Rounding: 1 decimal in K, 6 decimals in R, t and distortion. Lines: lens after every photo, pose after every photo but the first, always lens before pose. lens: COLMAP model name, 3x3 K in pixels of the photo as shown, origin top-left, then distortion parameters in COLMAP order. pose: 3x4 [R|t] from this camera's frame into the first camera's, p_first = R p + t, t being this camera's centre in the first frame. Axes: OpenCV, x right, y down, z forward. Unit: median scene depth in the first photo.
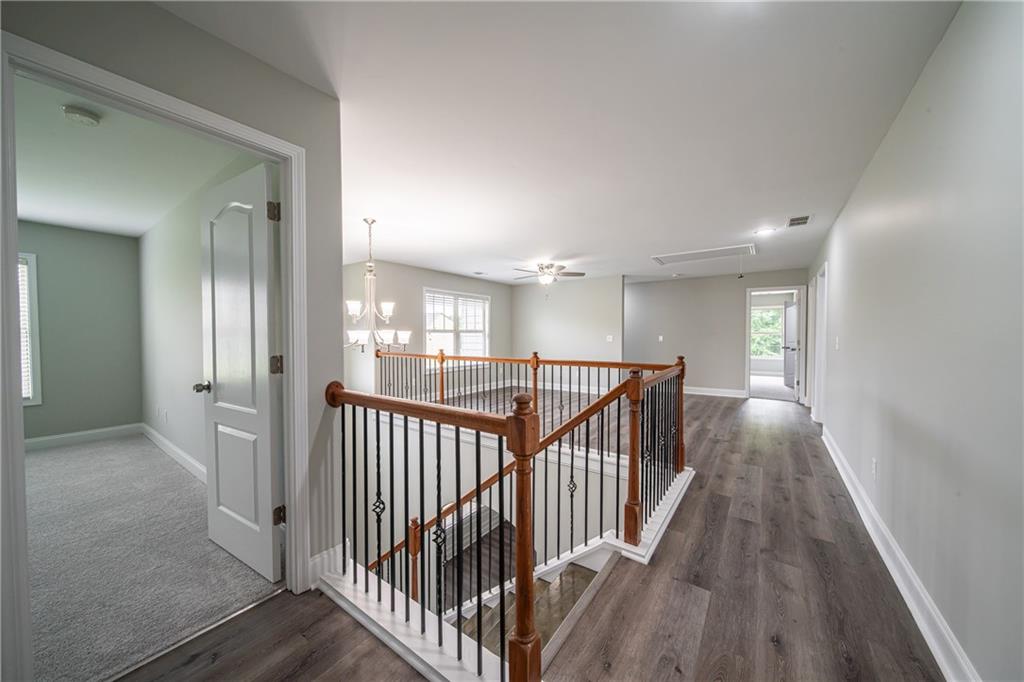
lens RADIAL K [[356.4, 0, 509.1], [0, 356.4, 341.7], [0, 0, 1]] dist [-0.003049, -0.000506]
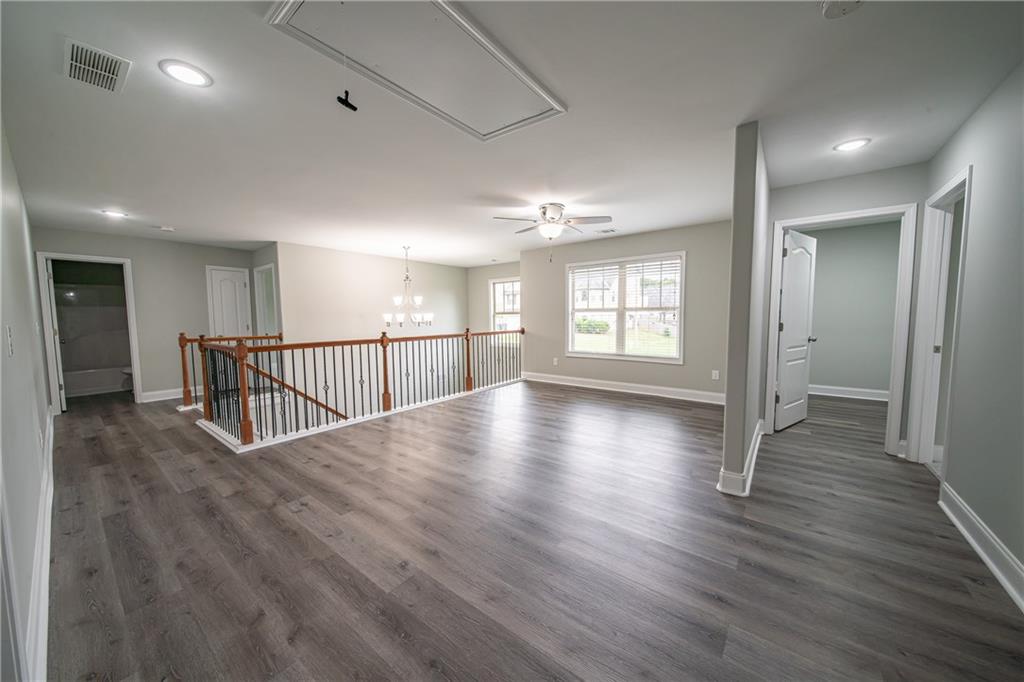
lens RADIAL K [[356.4, 0, 512.6], [0, 356.4, 339.3], [0, 0, 1]] dist [-0.003049, -0.000506]
pose [[-0.032312, 0.068449, -0.997131, 1.545005], [-0.008277, 0.997600, 0.068749, -0.037815], [0.999444, 0.010475, -0.031668, 1.881972]]
